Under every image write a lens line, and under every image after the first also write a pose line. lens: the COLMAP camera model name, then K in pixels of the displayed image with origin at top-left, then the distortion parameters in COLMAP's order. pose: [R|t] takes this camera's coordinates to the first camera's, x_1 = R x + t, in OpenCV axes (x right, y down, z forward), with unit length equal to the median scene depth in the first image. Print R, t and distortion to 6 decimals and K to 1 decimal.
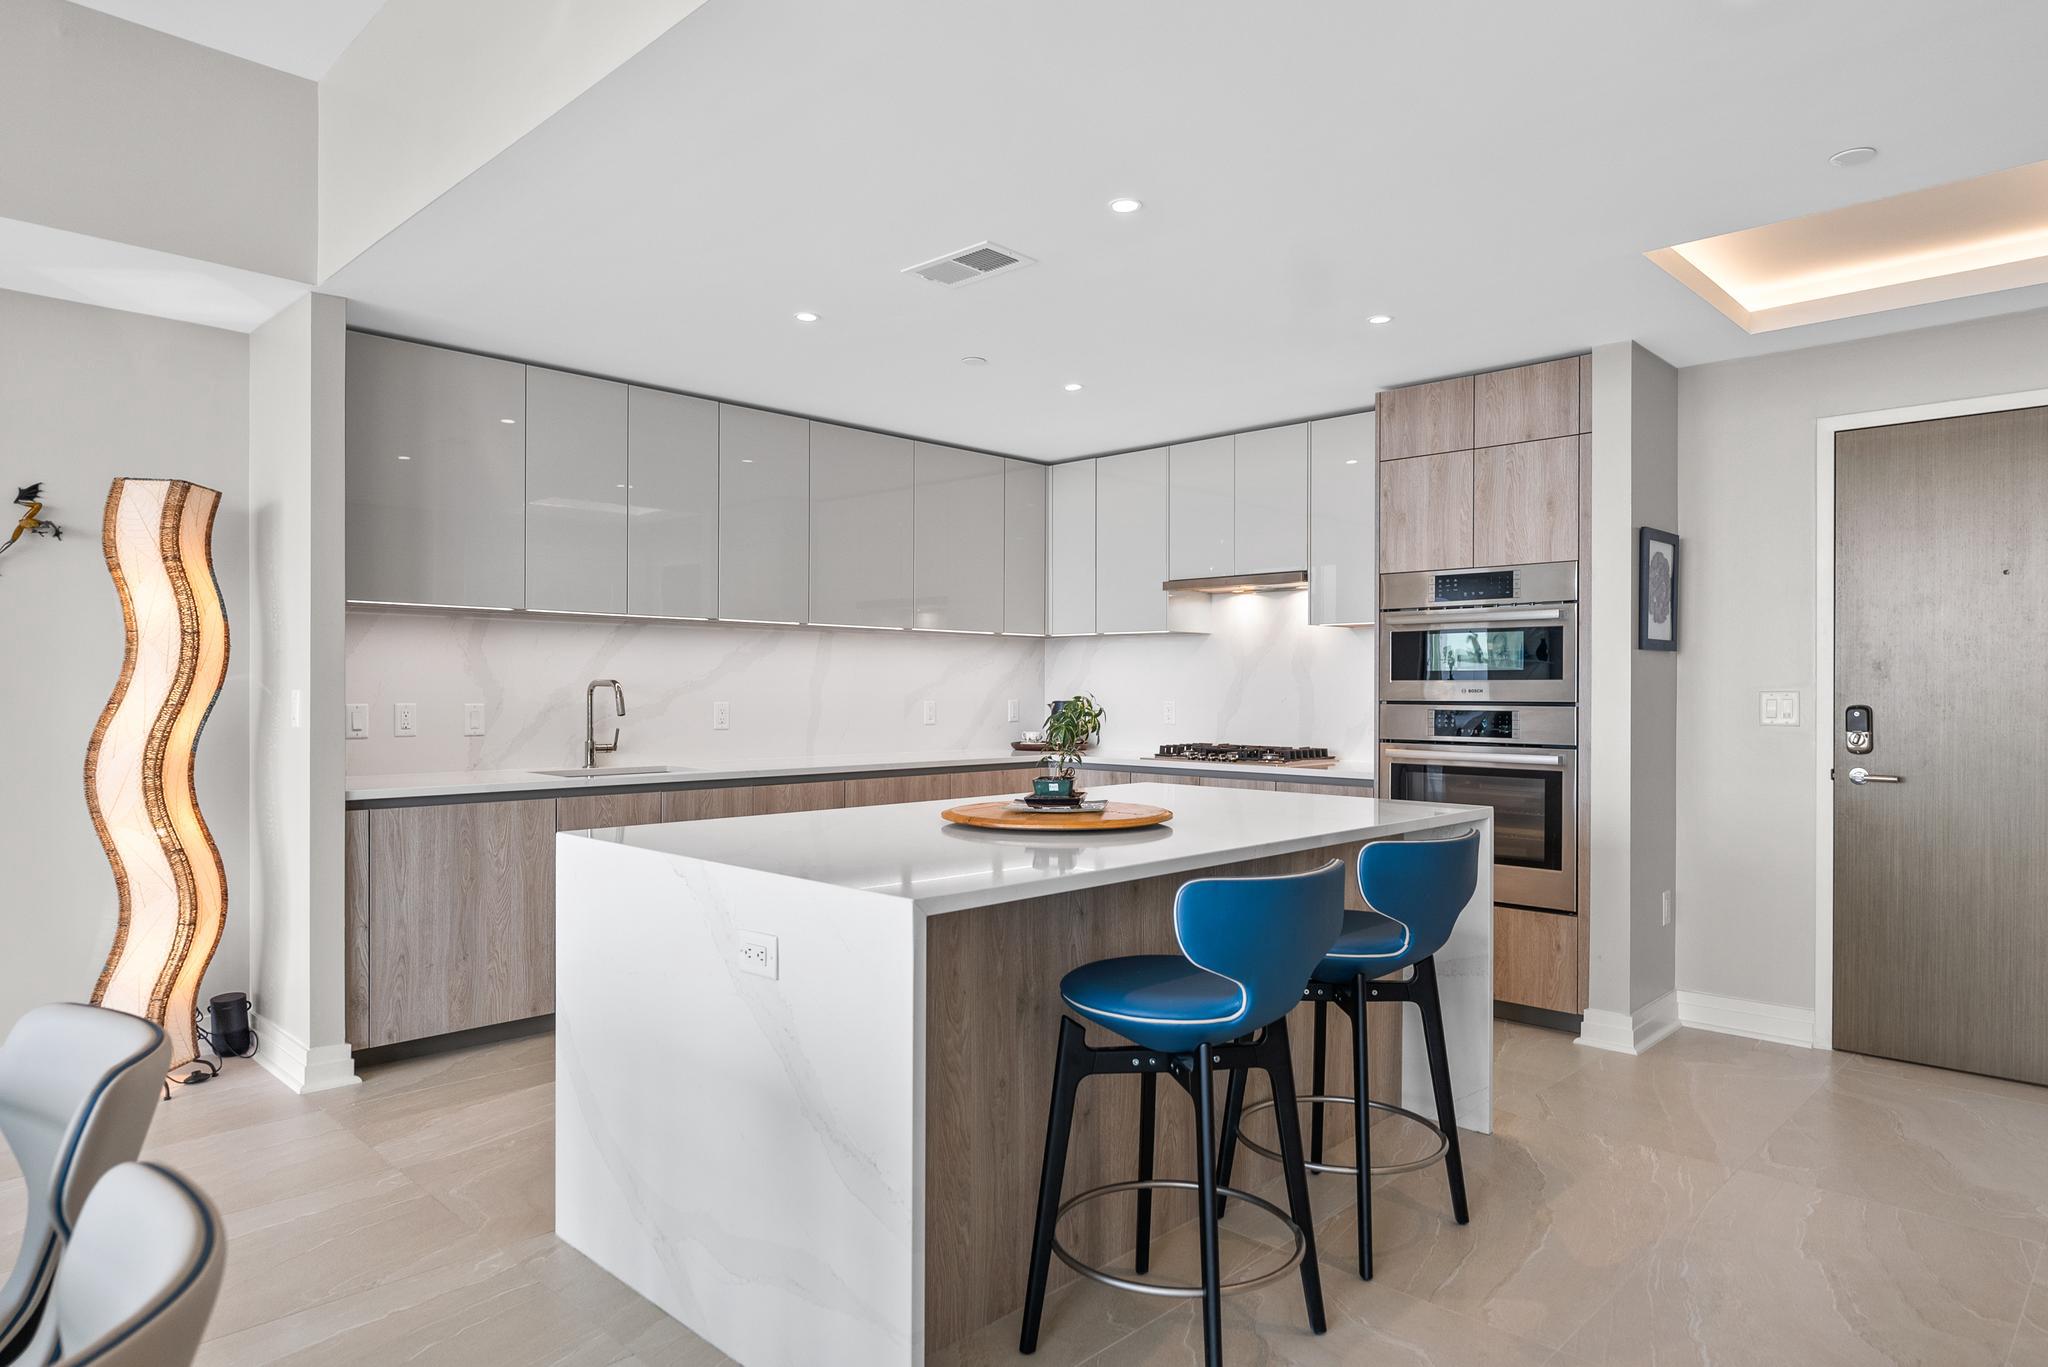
lens RADIAL K [[1216.9, 0, 1027.5], [0, 1216.9, 697.2], [0, 0, 1]] dist [-0.005117, 0.002128]
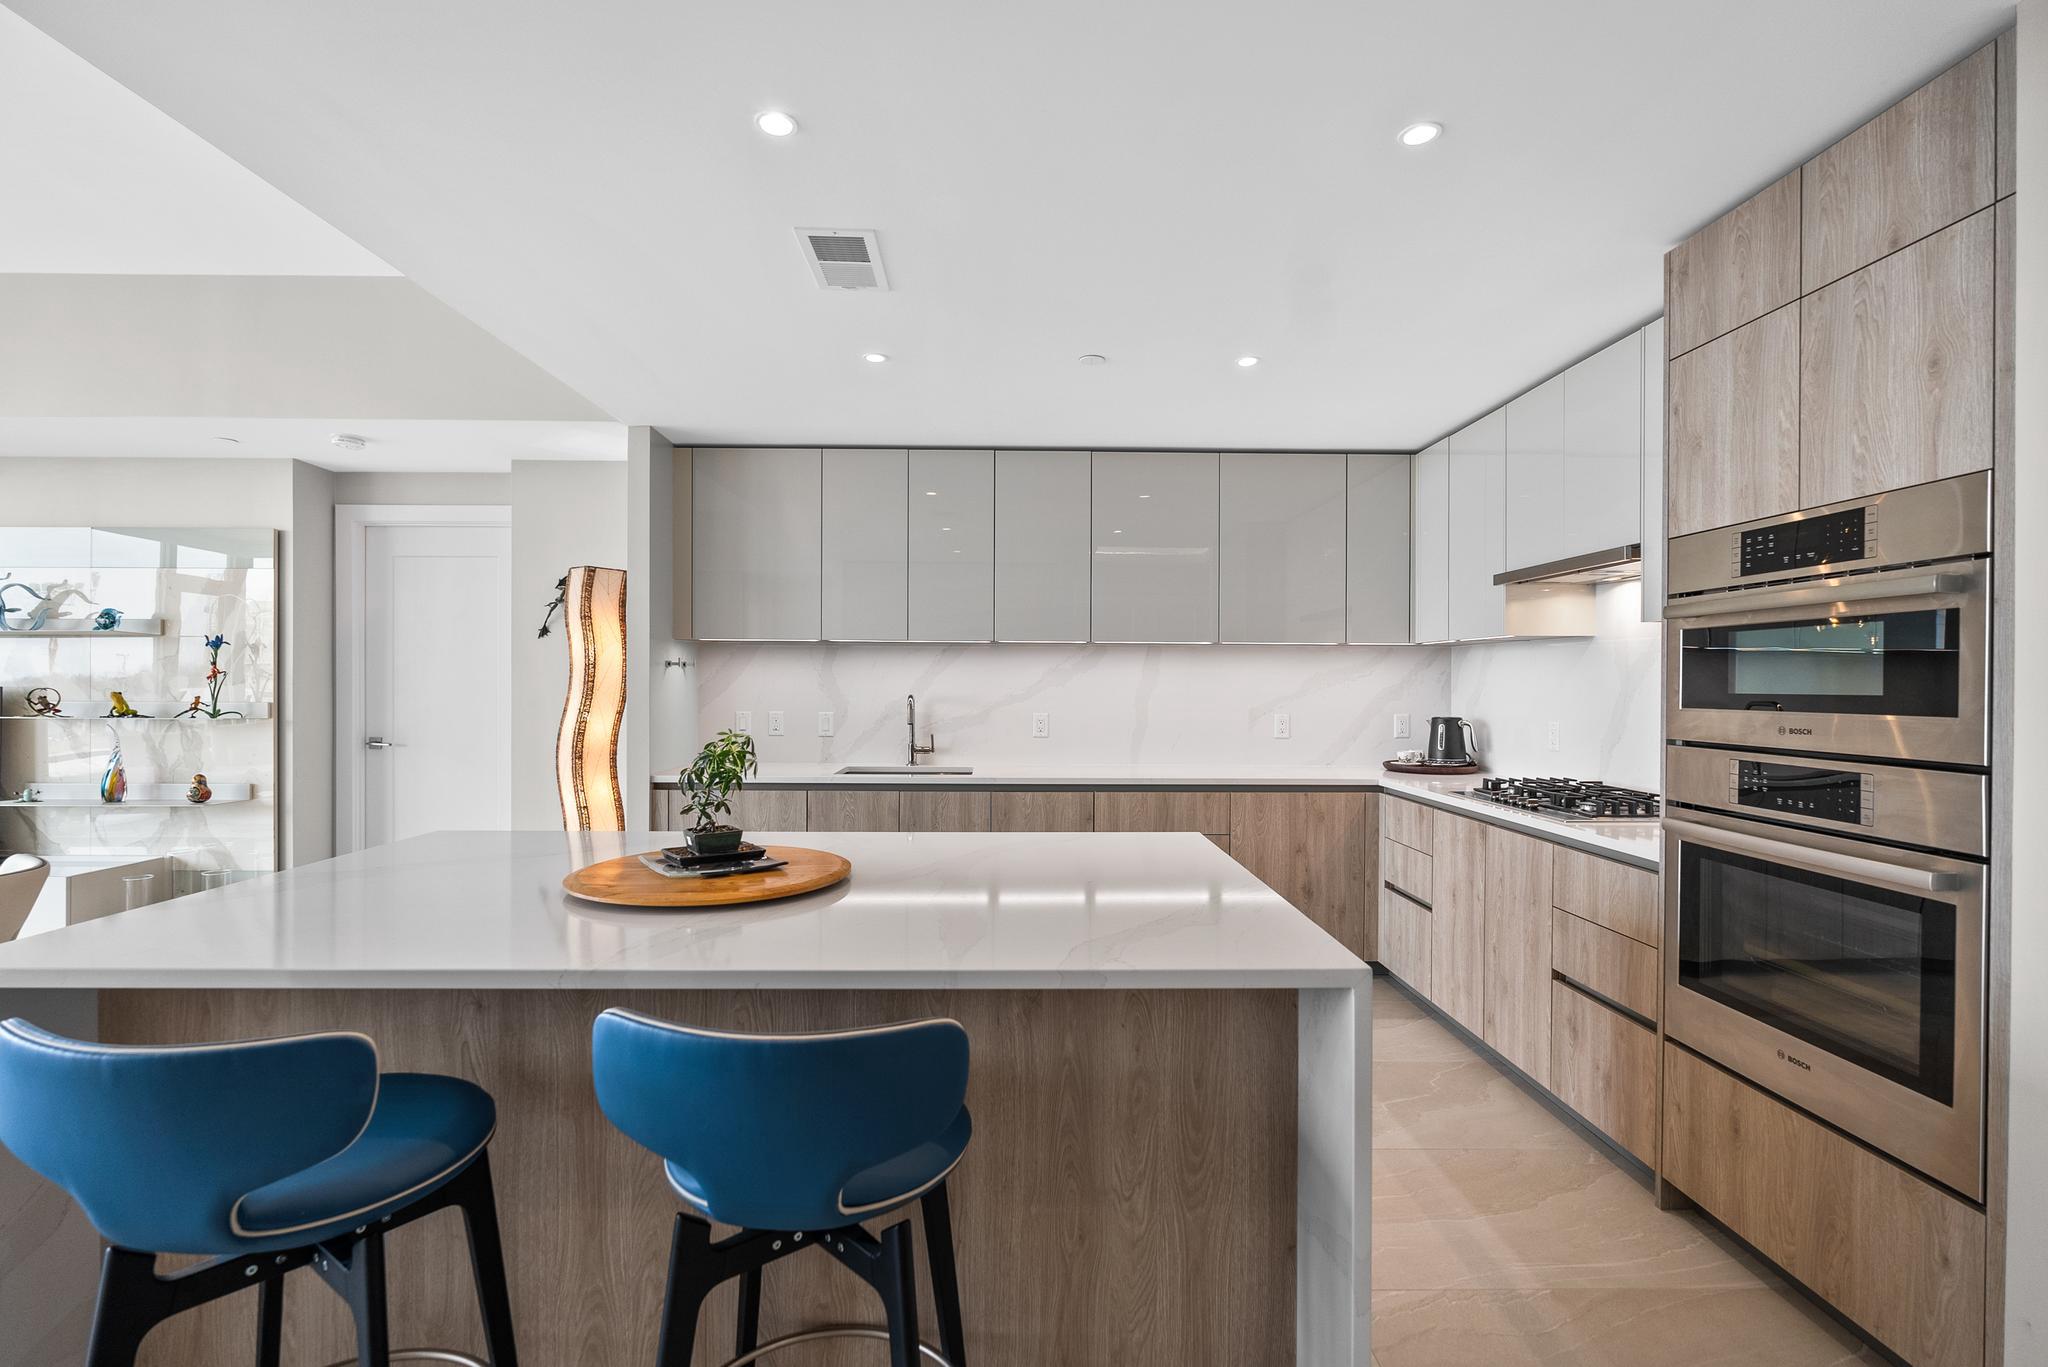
lens RADIAL K [[921.0, 0, 1028.1], [0, 921.0, 688.4], [0, 0, 1]] dist [-0.002562, -0.000717]
pose [[0.711277, 0.004943, -0.702894, 0.421108], [-0.007674, 0.999970, -0.000734, -0.022298], [0.702870, 0.005916, 0.711294, 0.461575]]
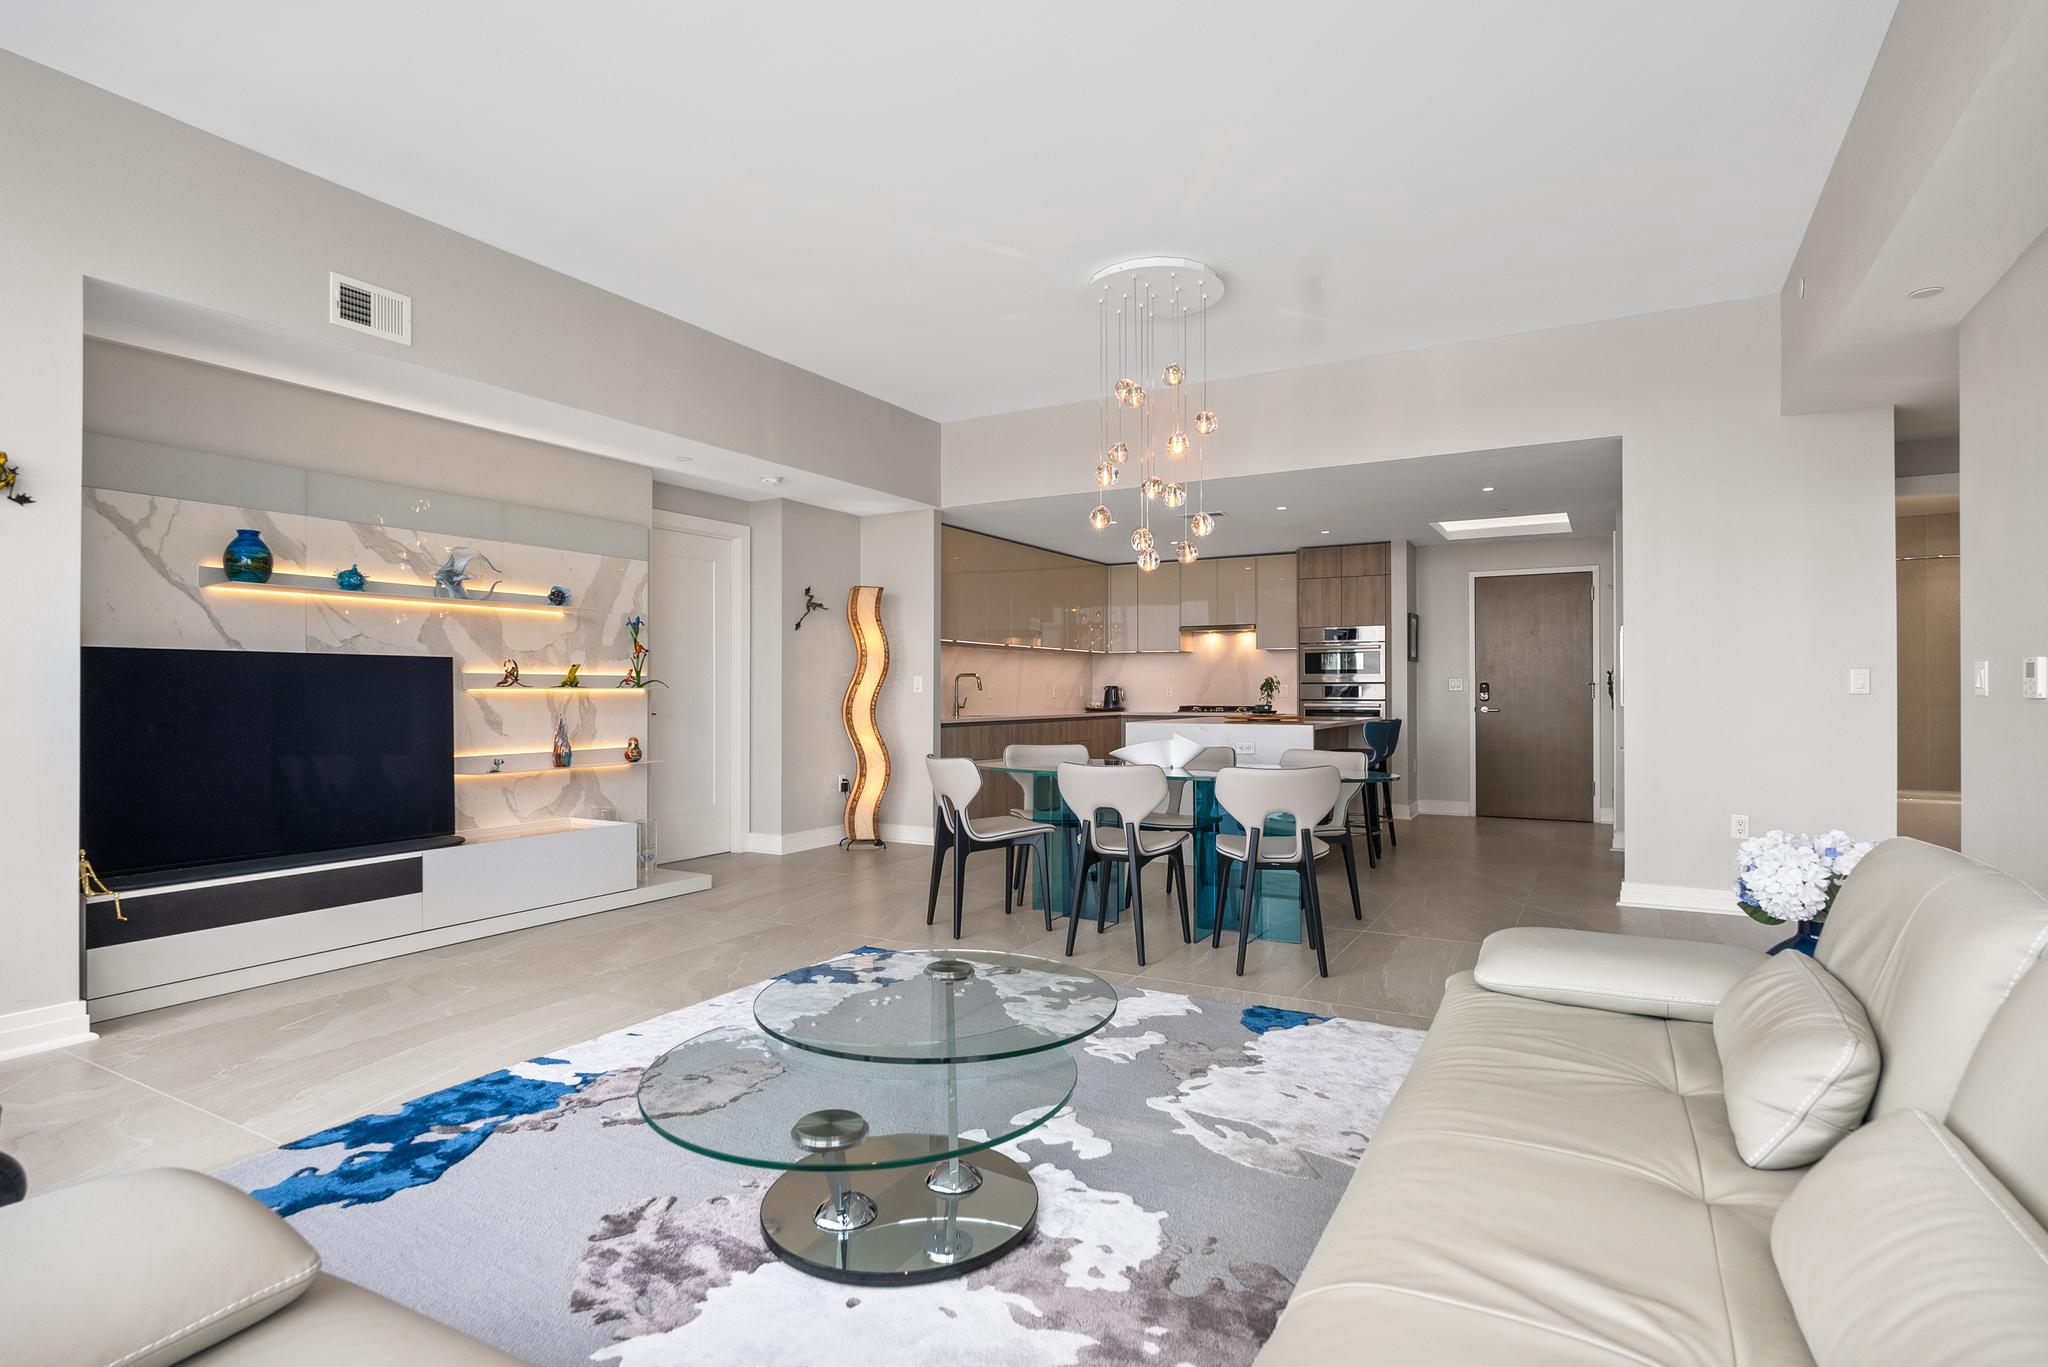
lens RADIAL K [[1030.5, 0, 1024.0], [0, 1030.5, 683.5], [0, 0, 1]] dist [0.001009, 0.000307]
pose [[0.967414, -0.002095, 0.253192, -0.771388], [0.005477, 0.999905, -0.012657, 0.028610], [-0.253141, 0.013631, 0.967333, -0.825594]]
